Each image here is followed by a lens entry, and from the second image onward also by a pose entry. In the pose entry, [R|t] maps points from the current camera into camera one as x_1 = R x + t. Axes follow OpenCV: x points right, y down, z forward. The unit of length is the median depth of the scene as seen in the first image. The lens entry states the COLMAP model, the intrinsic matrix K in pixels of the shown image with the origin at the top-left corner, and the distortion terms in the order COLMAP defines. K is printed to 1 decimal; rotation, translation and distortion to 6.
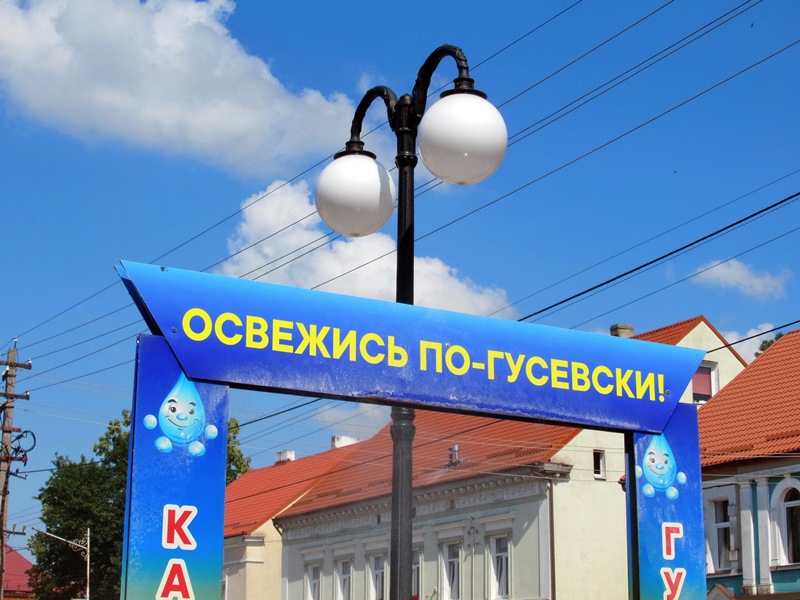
lens RADIAL K [[1665.0, 0, 400.0], [0, 1665.0, 300.0], [0, 0, 1]] dist [-0.010124, -0.309498]
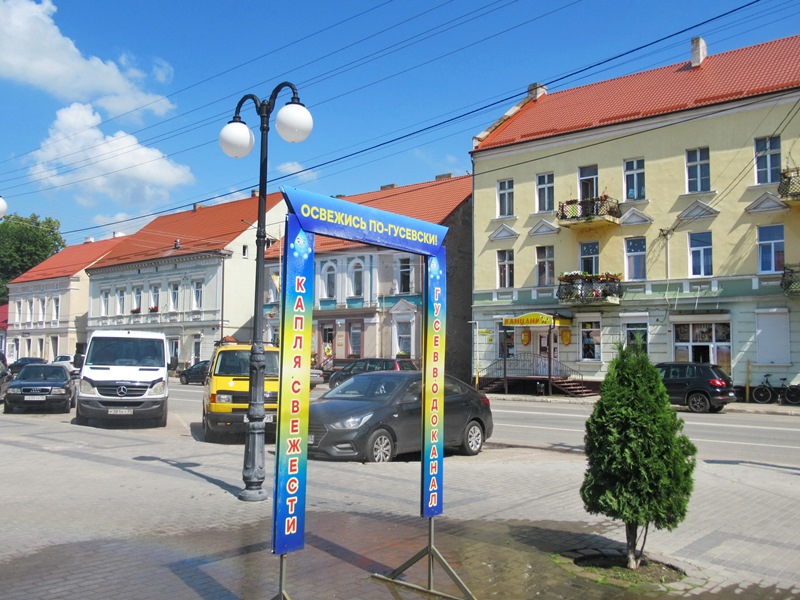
lens RADIAL K [[740.5, 0, 400.0], [0, 740.5, 300.0], [0, 0, 1]] dist [-0.079625, 0.188071]
pose [[0.940290, 0.029682, 0.339078, -0.165871], [-0.084258, 0.985484, 0.147387, -0.013959], [-0.329781, -0.167156, 0.929141, -0.084200]]
